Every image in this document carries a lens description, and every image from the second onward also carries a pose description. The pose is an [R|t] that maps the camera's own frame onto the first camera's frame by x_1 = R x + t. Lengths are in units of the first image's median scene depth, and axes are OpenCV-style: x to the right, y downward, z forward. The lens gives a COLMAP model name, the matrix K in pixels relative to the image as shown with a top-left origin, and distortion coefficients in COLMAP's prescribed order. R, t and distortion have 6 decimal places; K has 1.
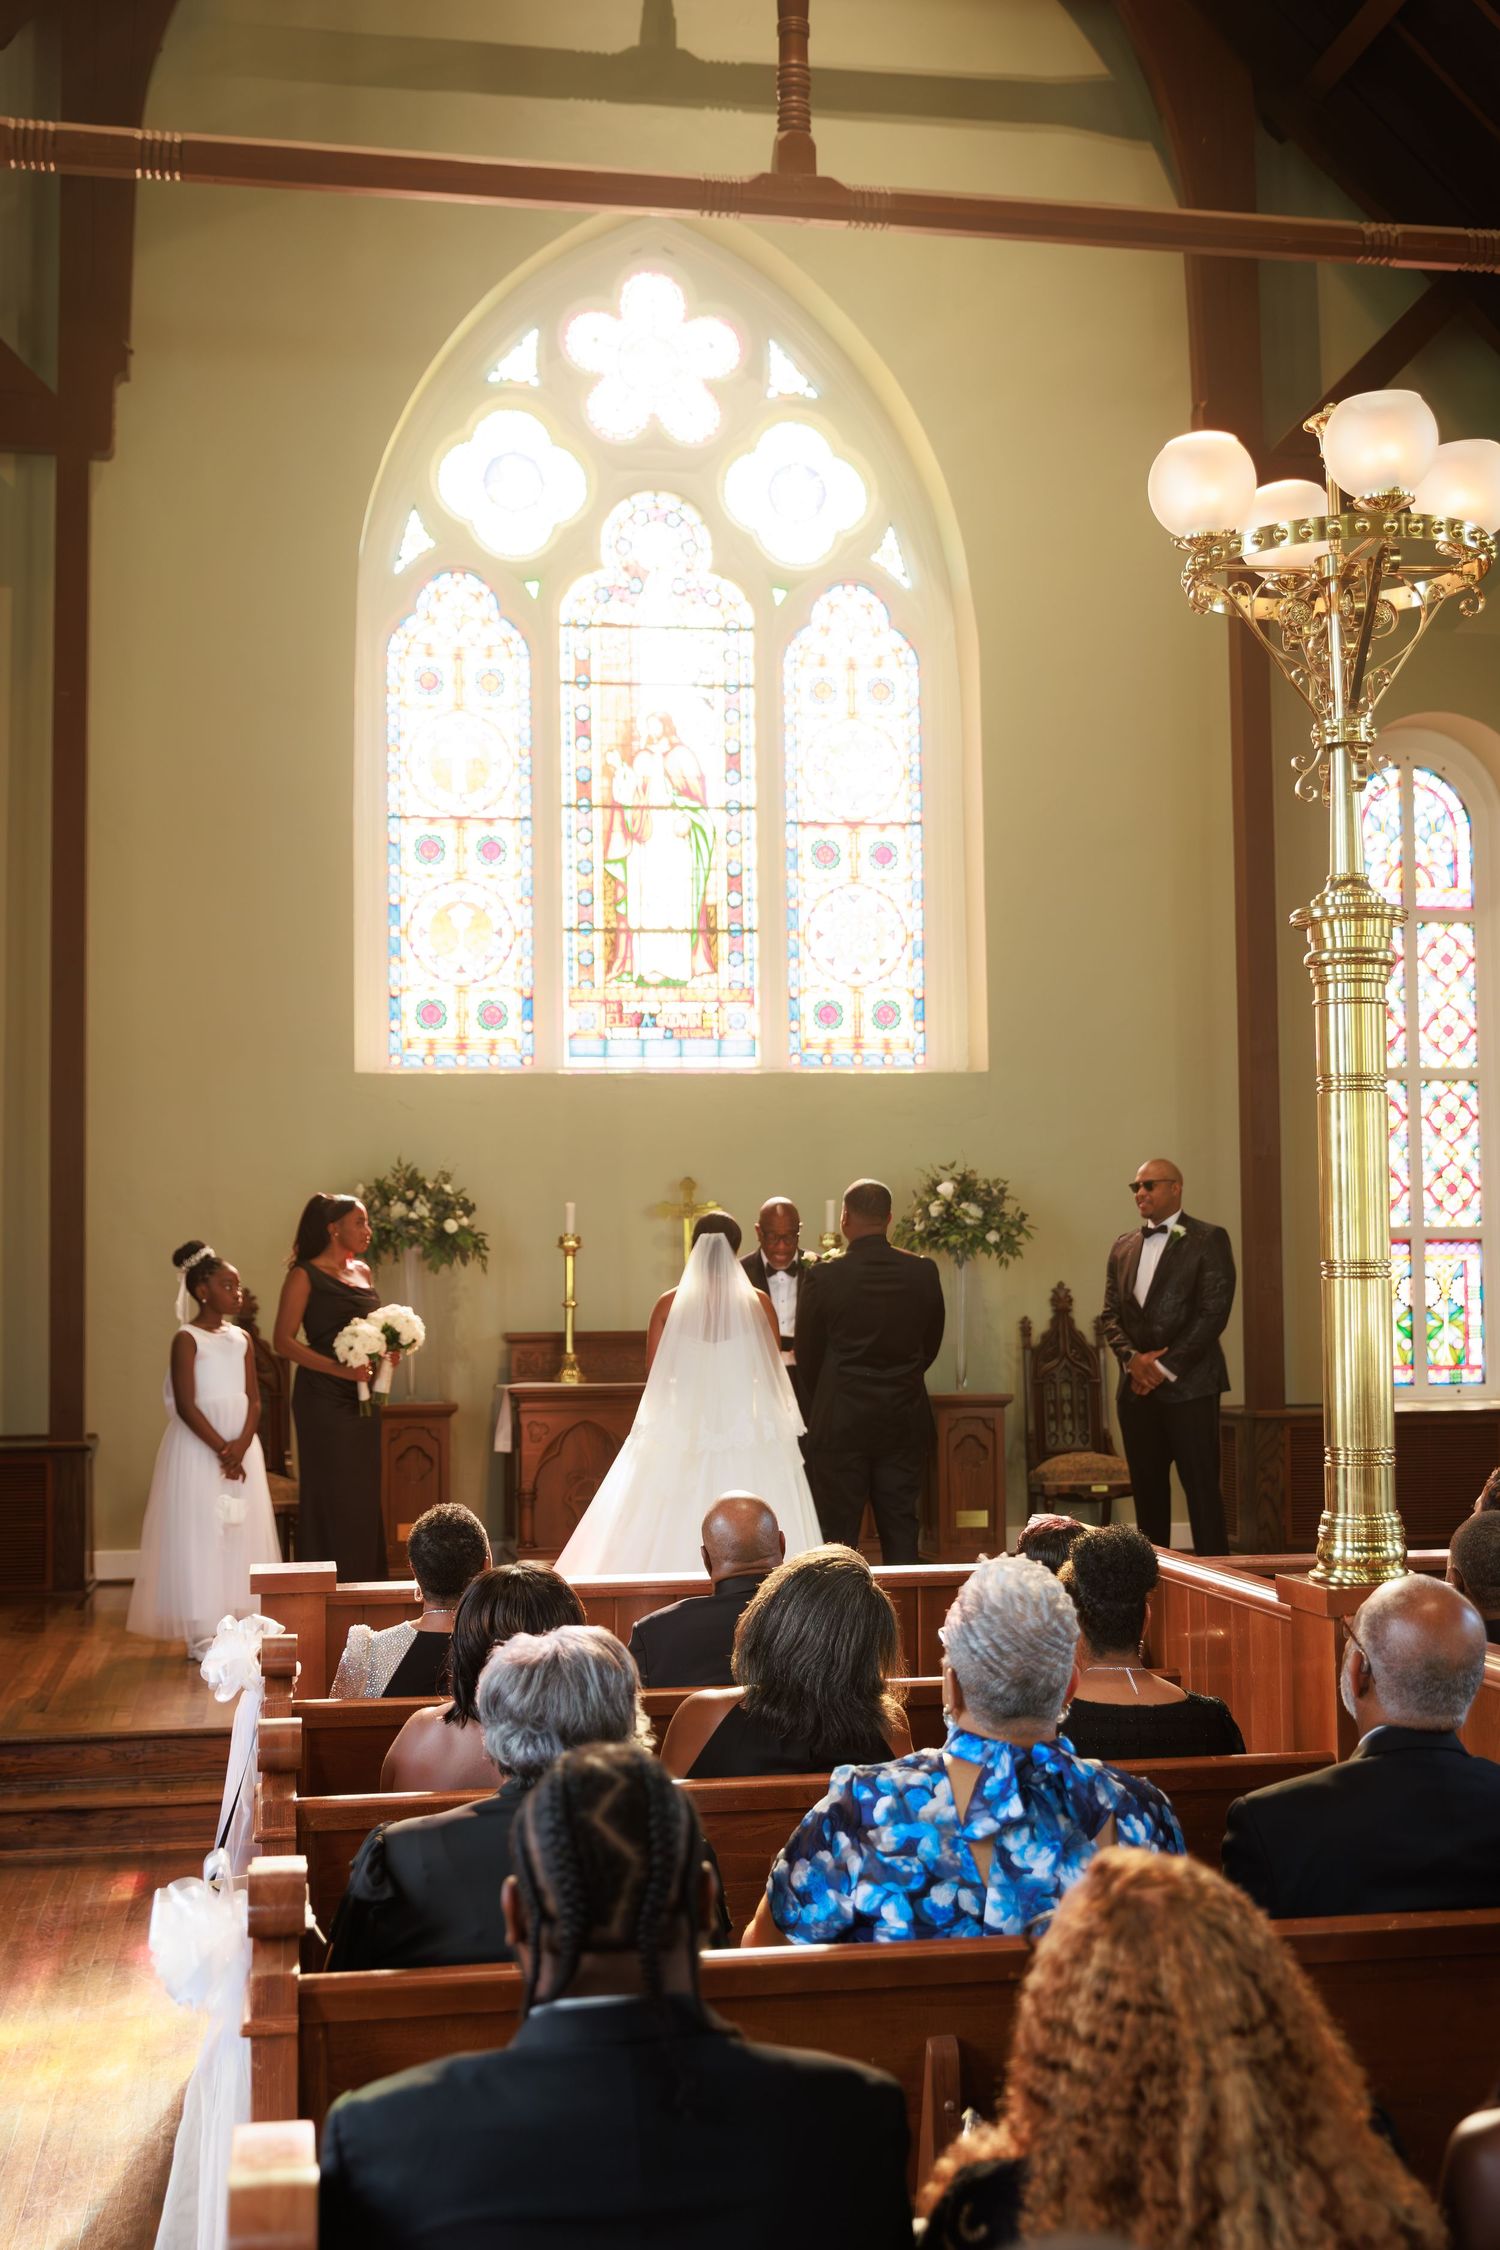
lens RADIAL K [[2538.3, 0, 750.0], [0, 2538.3, 1125.0], [0, 0, 1]] dist [0.004257, 0.014449]
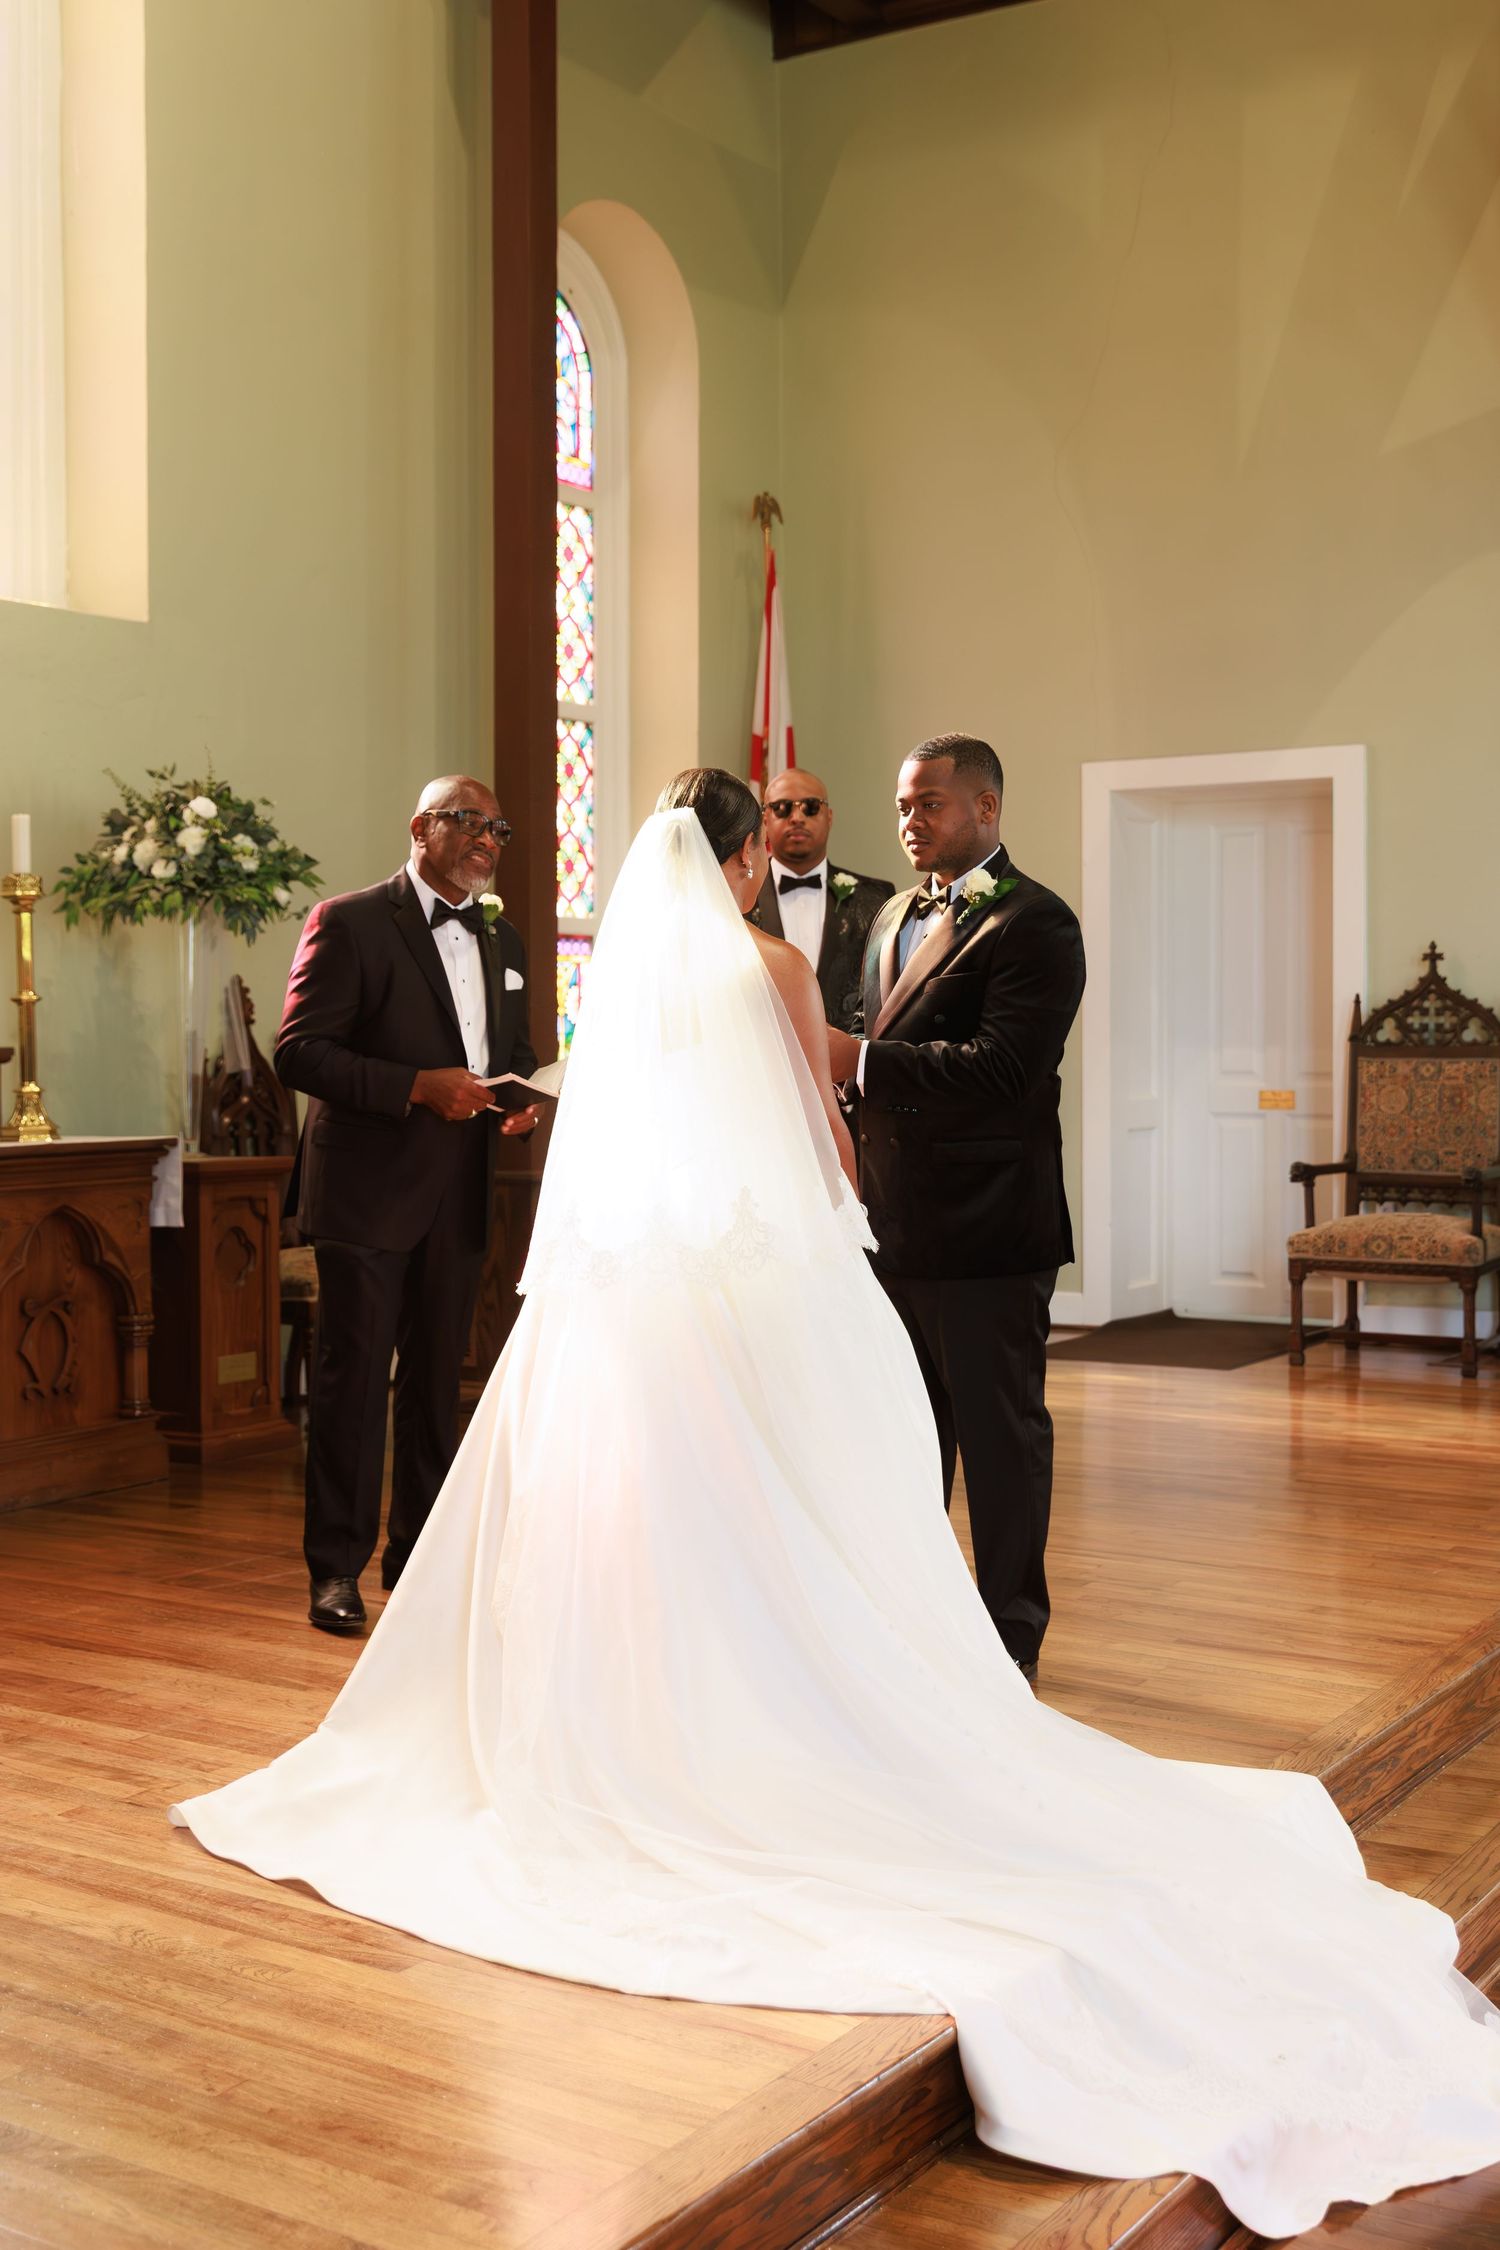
lens RADIAL K [[2589.2, 0, 737.6], [0, 2589.2, 1087.1], [0, 0, 1]] dist [0.009584, 0.007190]
pose [[0.686797, -0.006548, 0.726819, -0.253706], [-0.053948, 0.996742, 0.059957, 0.043734], [-0.724844, -0.080388, 0.684207, 0.469372]]
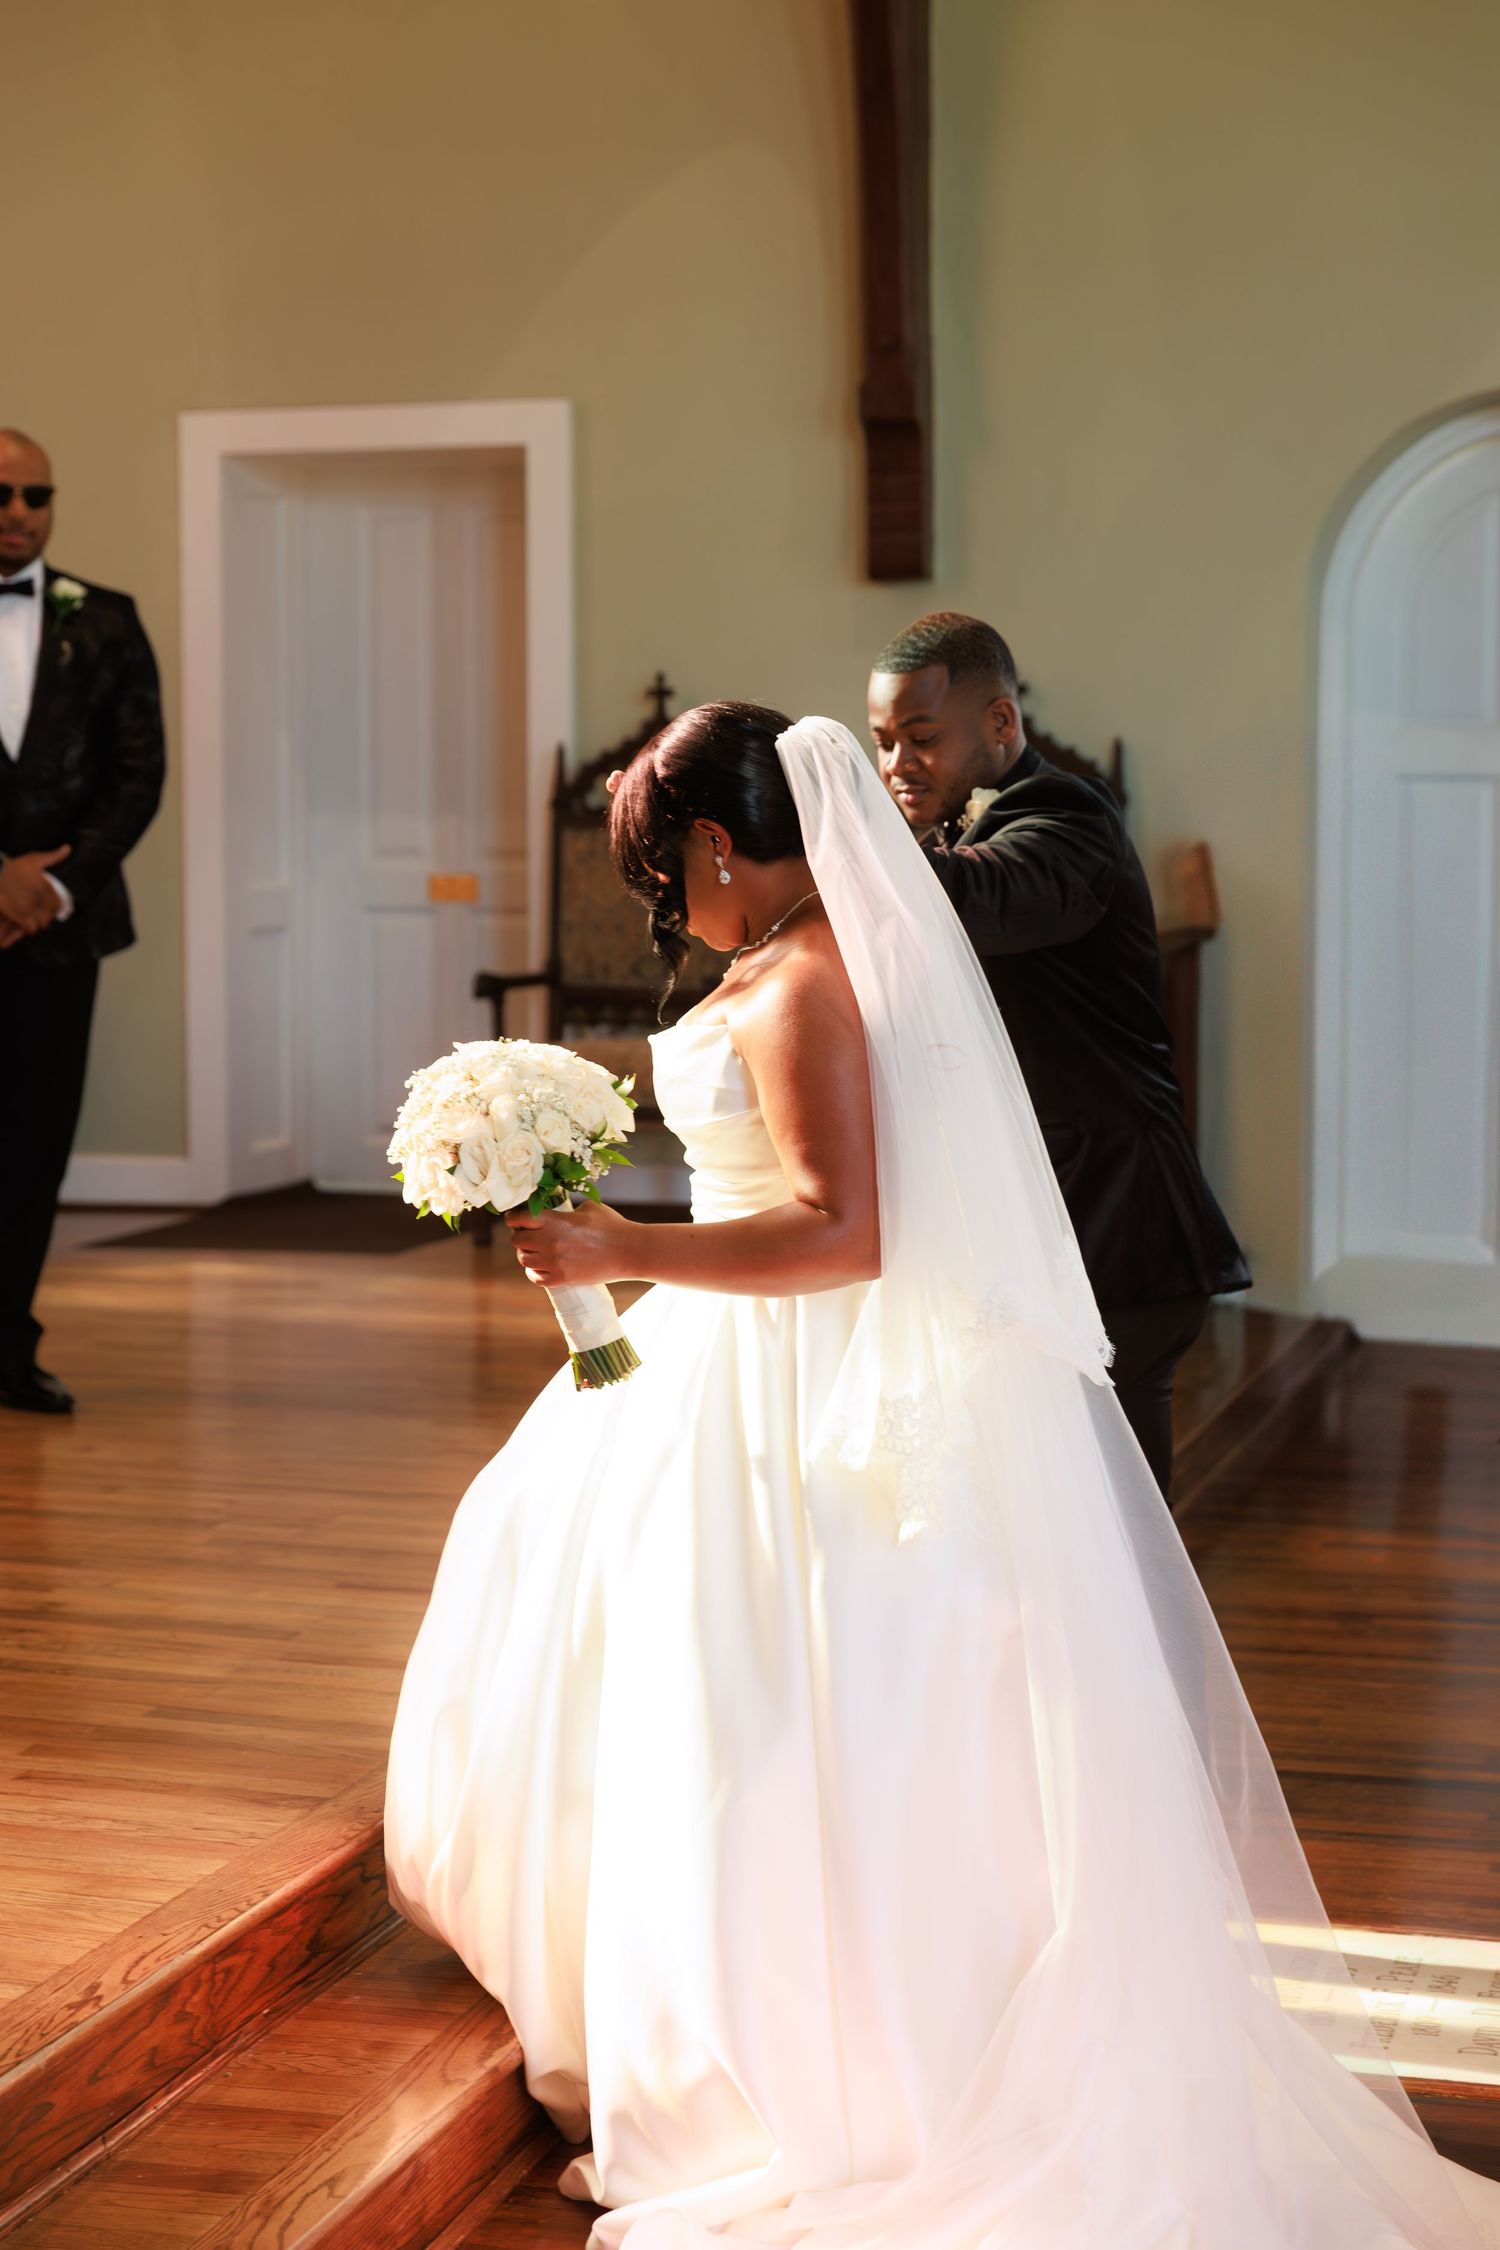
lens RADIAL K [[3803.8, 0, 750.0], [0, 3803.8, 1125.0], [0, 0, 1]] dist [-0.029929, -0.139525]
pose [[0.454662, -0.064298, 0.888340, -0.288672], [-0.066270, 0.992184, 0.105732, 0.044613], [-0.888195, -0.106943, 0.446847, 0.449849]]
